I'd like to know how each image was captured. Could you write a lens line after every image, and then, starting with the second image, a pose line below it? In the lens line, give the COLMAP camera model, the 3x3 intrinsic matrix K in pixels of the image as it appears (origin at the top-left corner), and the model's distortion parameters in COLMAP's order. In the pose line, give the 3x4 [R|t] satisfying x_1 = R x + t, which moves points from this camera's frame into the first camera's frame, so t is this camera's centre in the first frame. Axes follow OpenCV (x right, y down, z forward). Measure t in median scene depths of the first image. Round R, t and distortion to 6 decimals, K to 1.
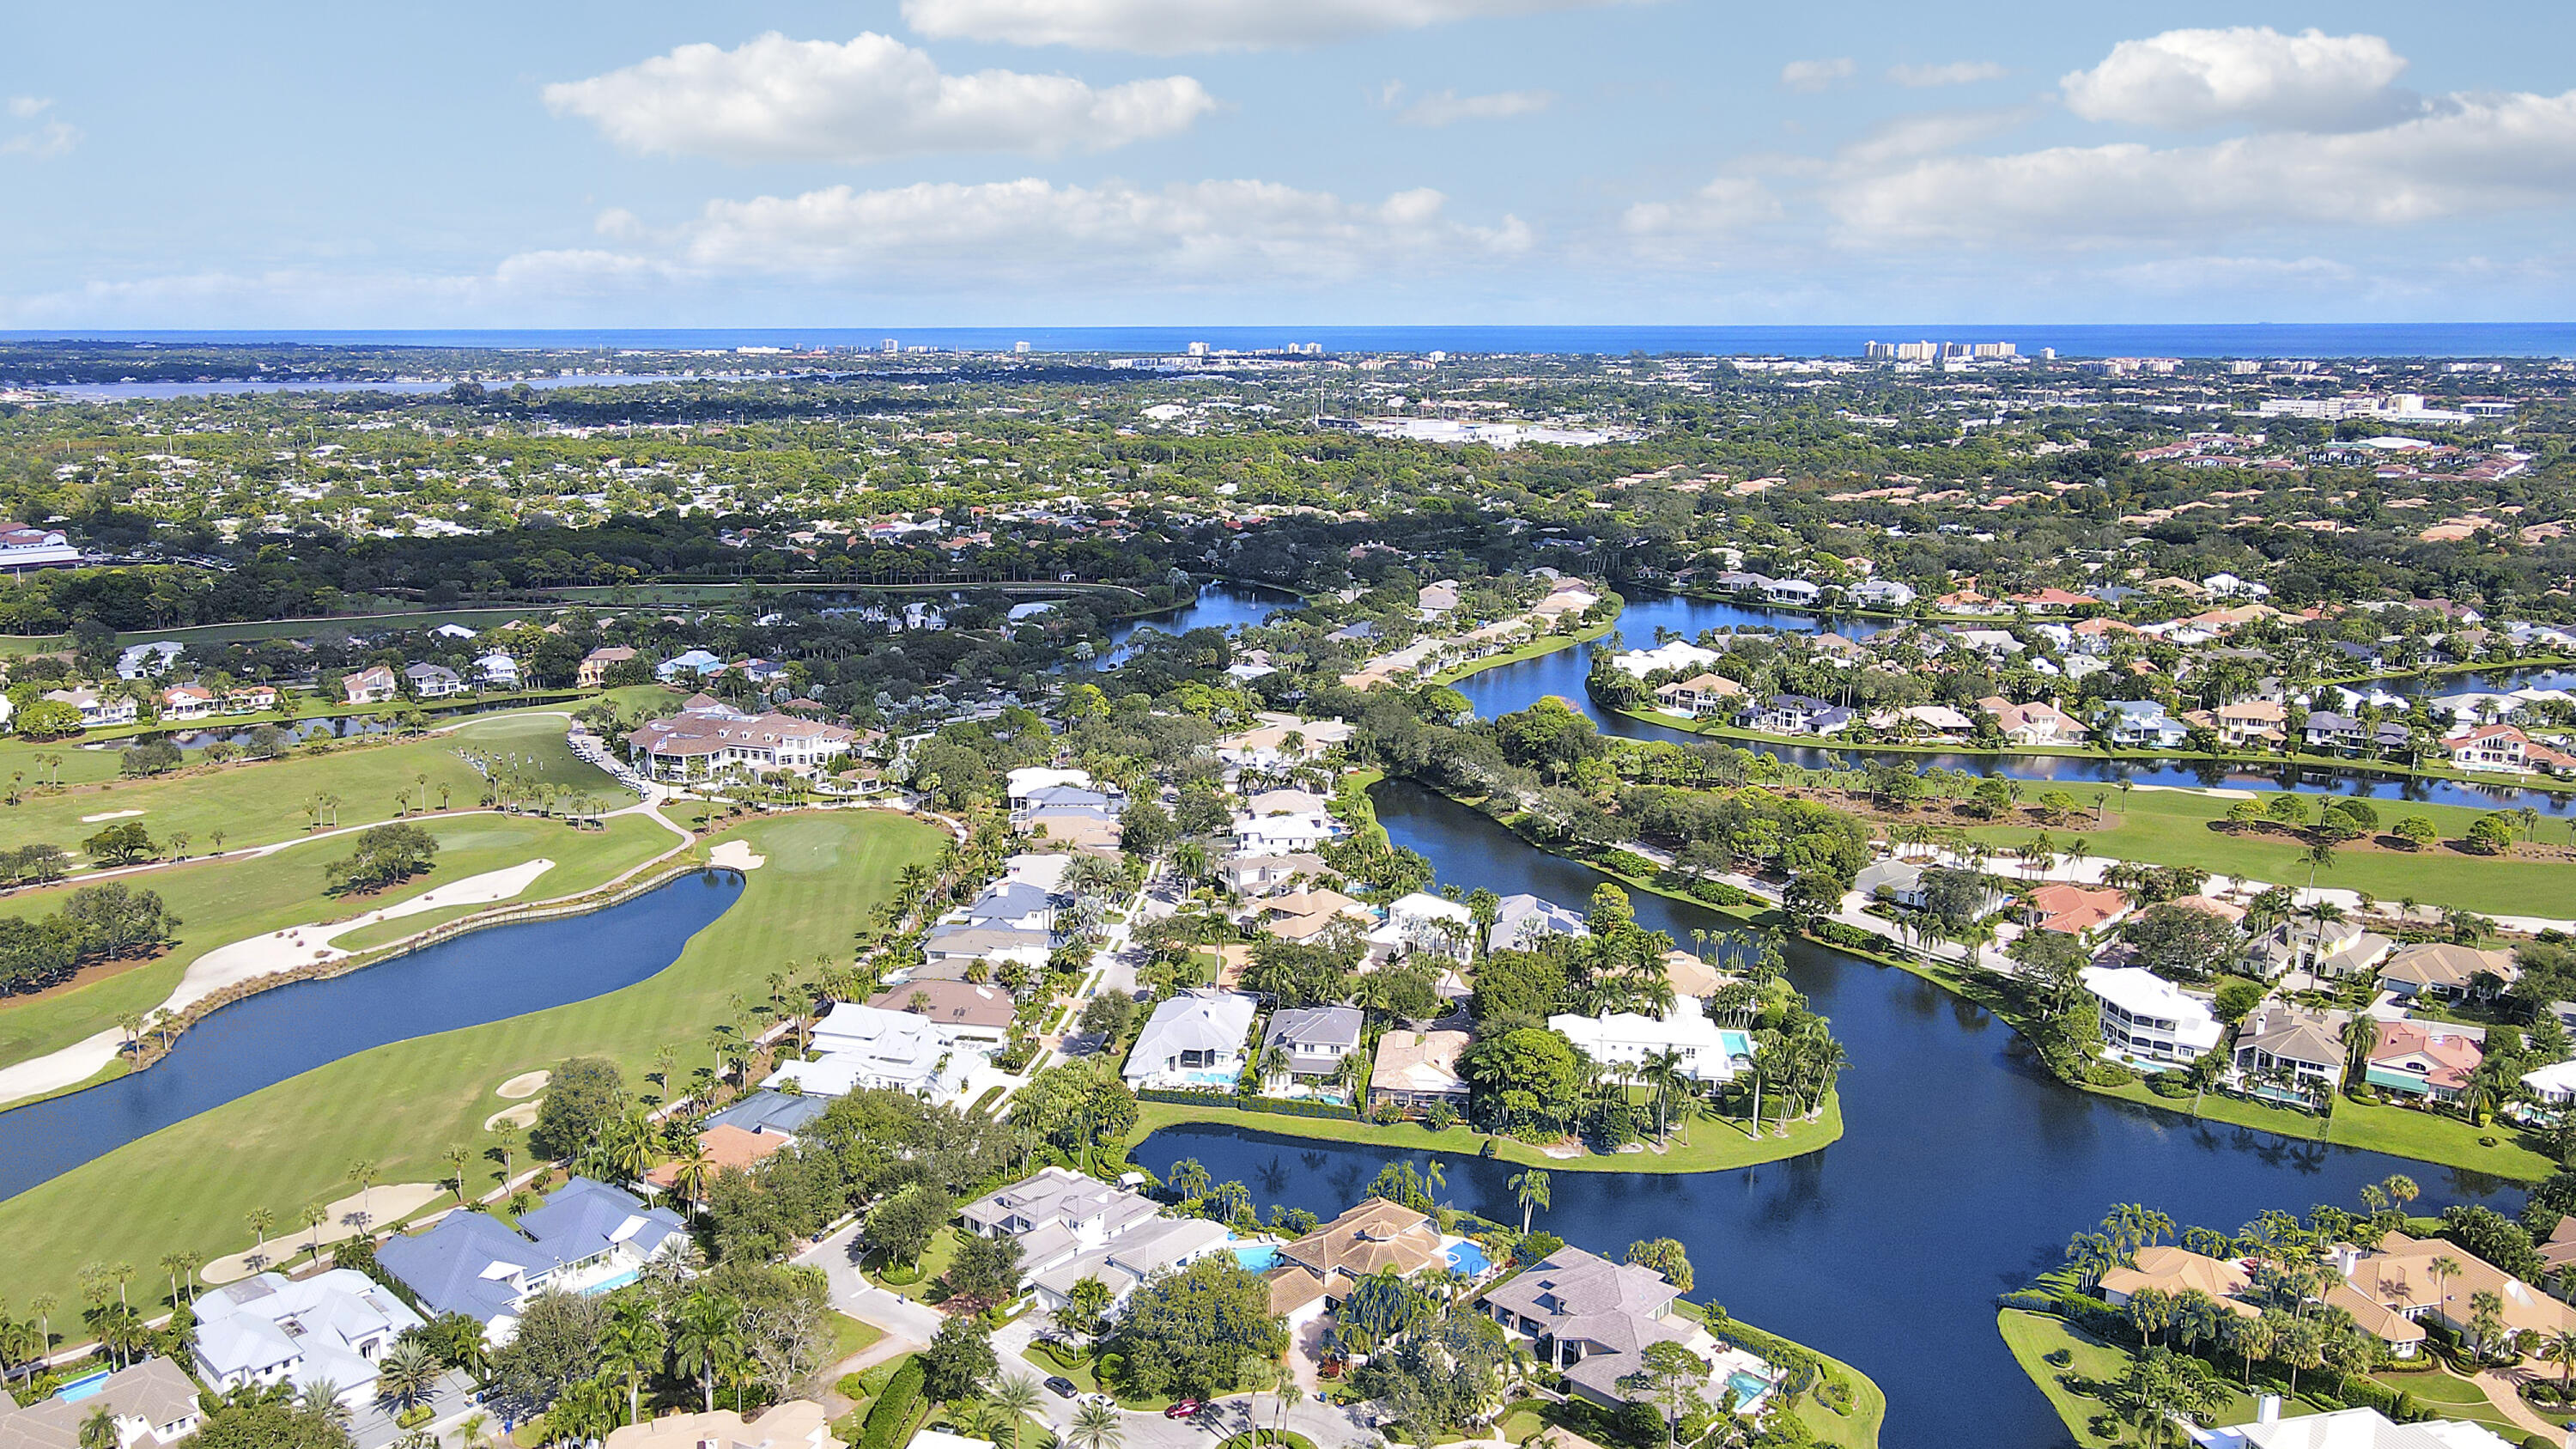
lens RADIAL K [[1837.7, 0, 1288.0], [0, 1837.7, 724.5], [0, 0, 1]] dist [0.004943, 0.009065]
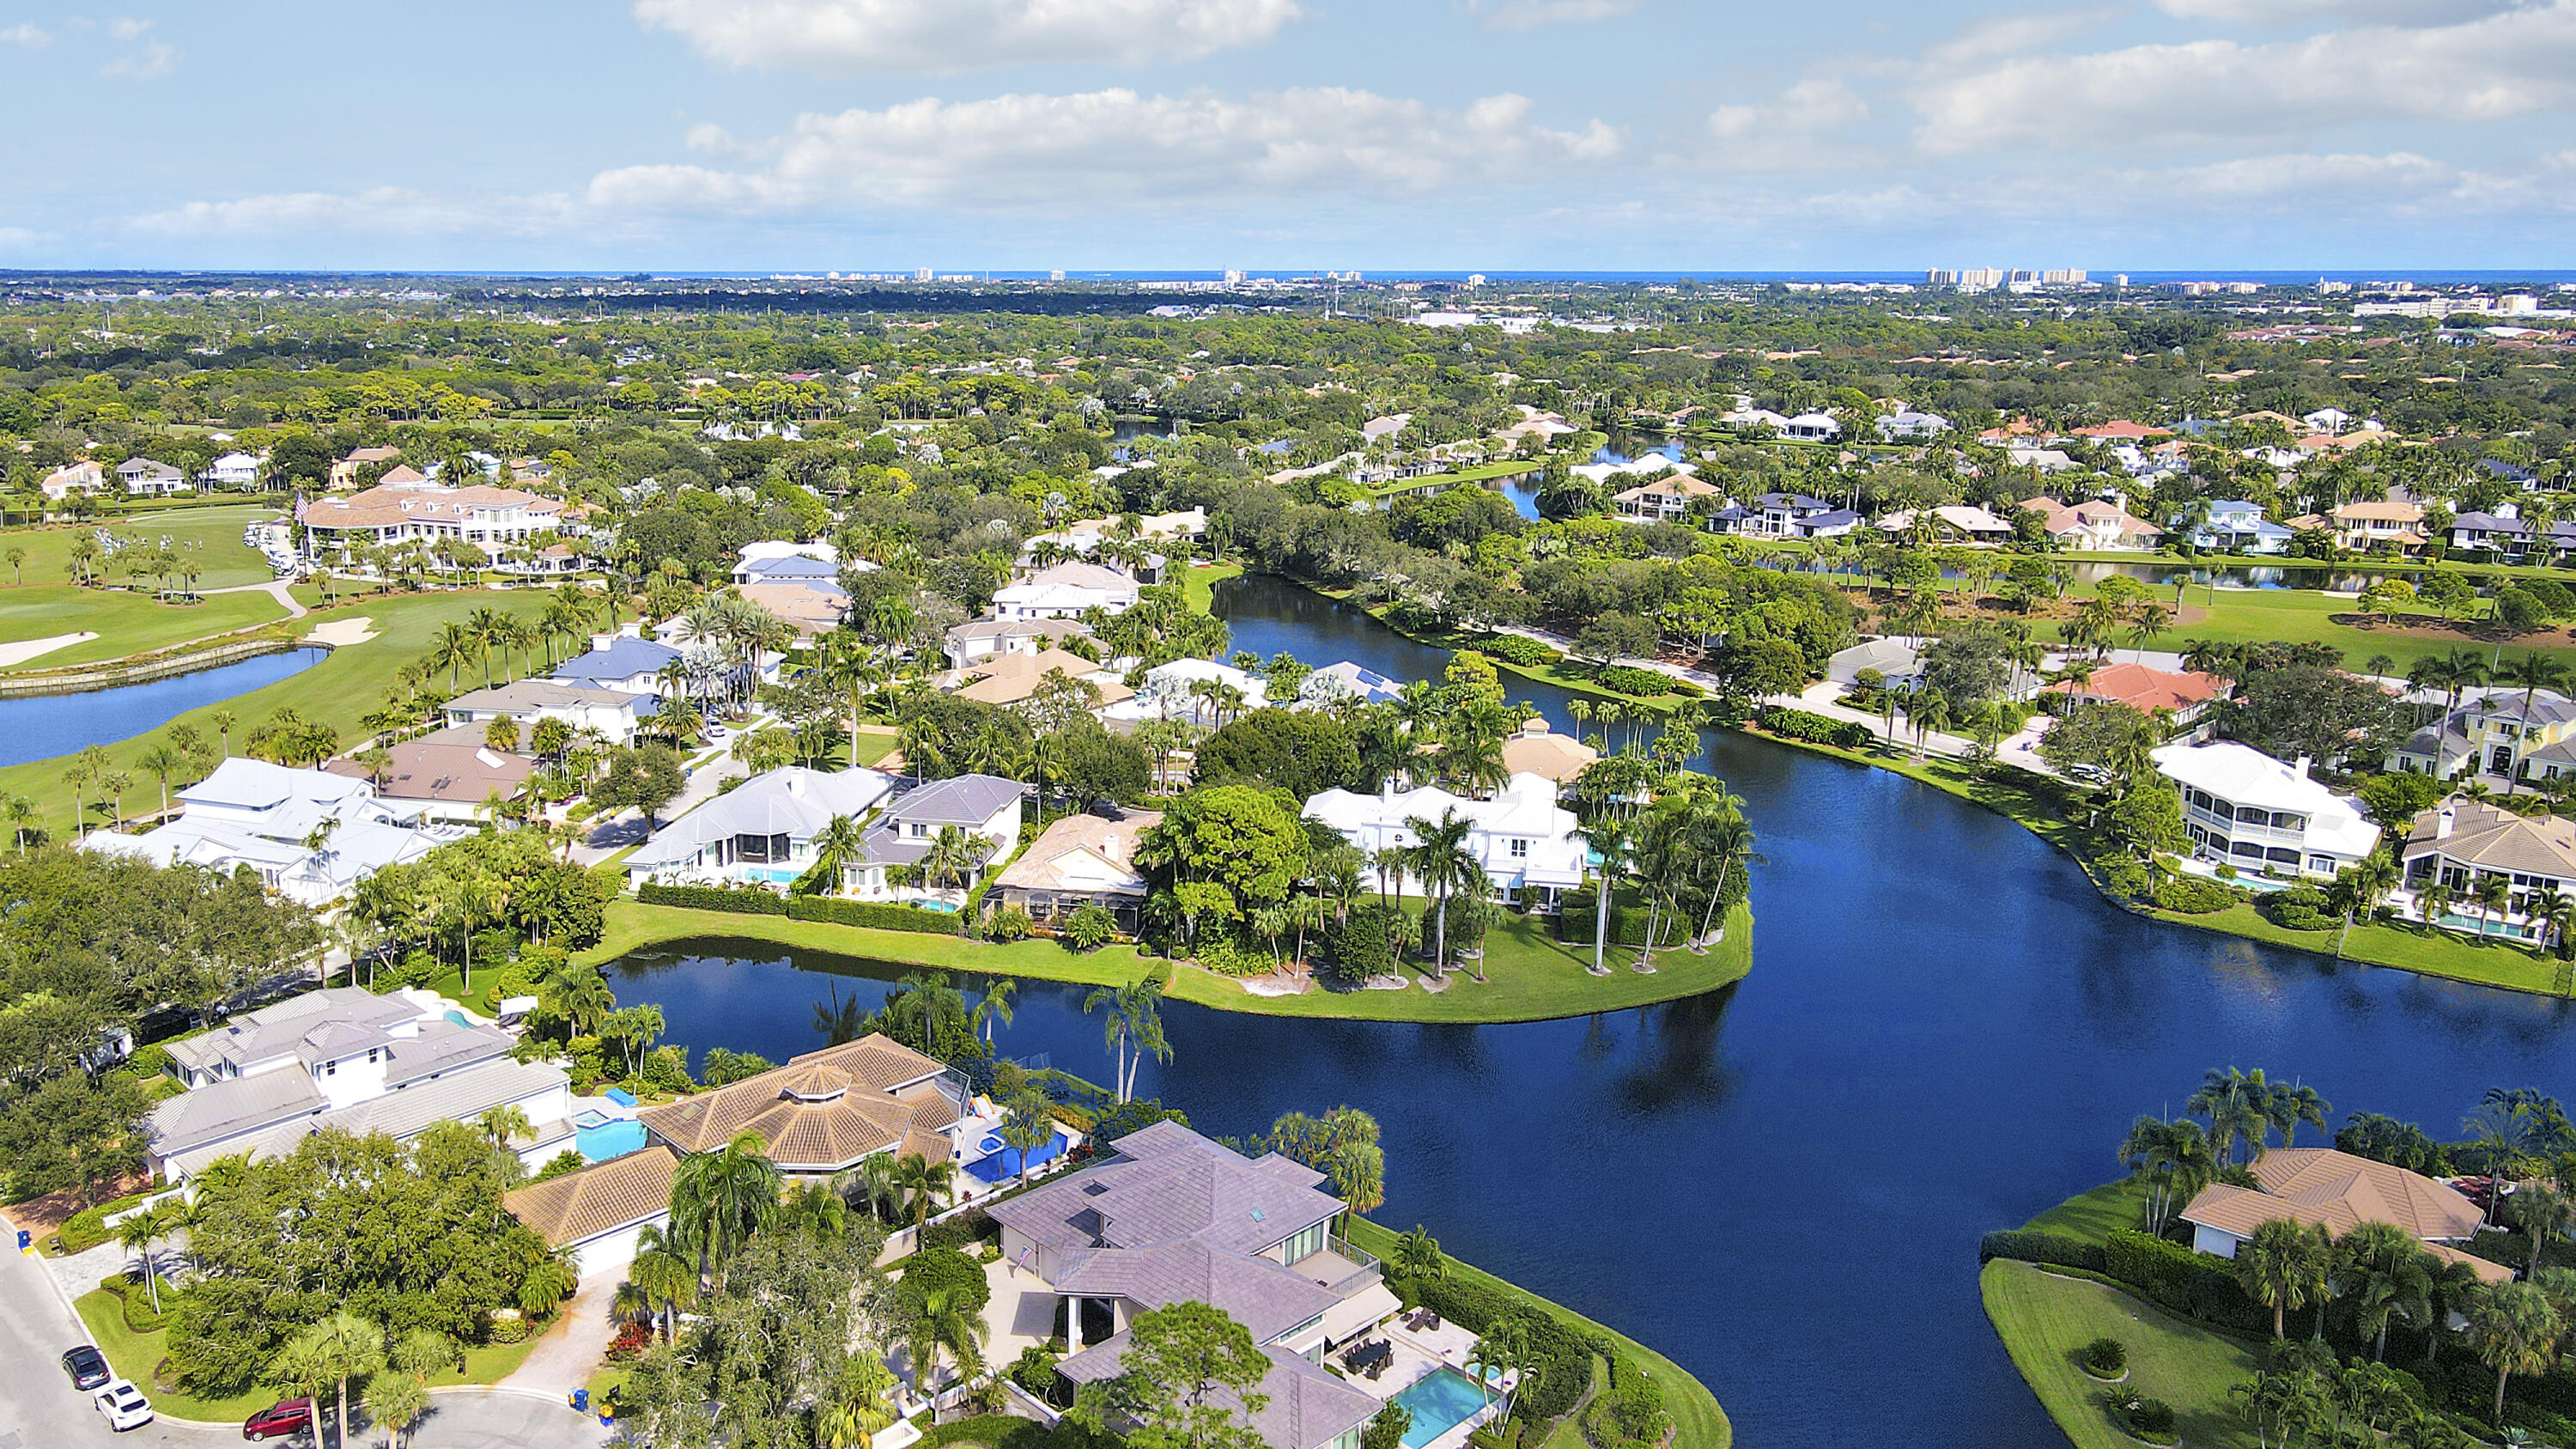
lens RADIAL K [[1837.7, 0, 1288.0], [0, 1837.7, 724.5], [0, 0, 1]] dist [0.004943, 0.009065]
pose [[0.999461, 0.018422, -0.027166, 0.148152], [-0.017774, 0.999556, 0.023915, 0.116564], [0.027595, -0.023419, 0.999345, 0.353455]]
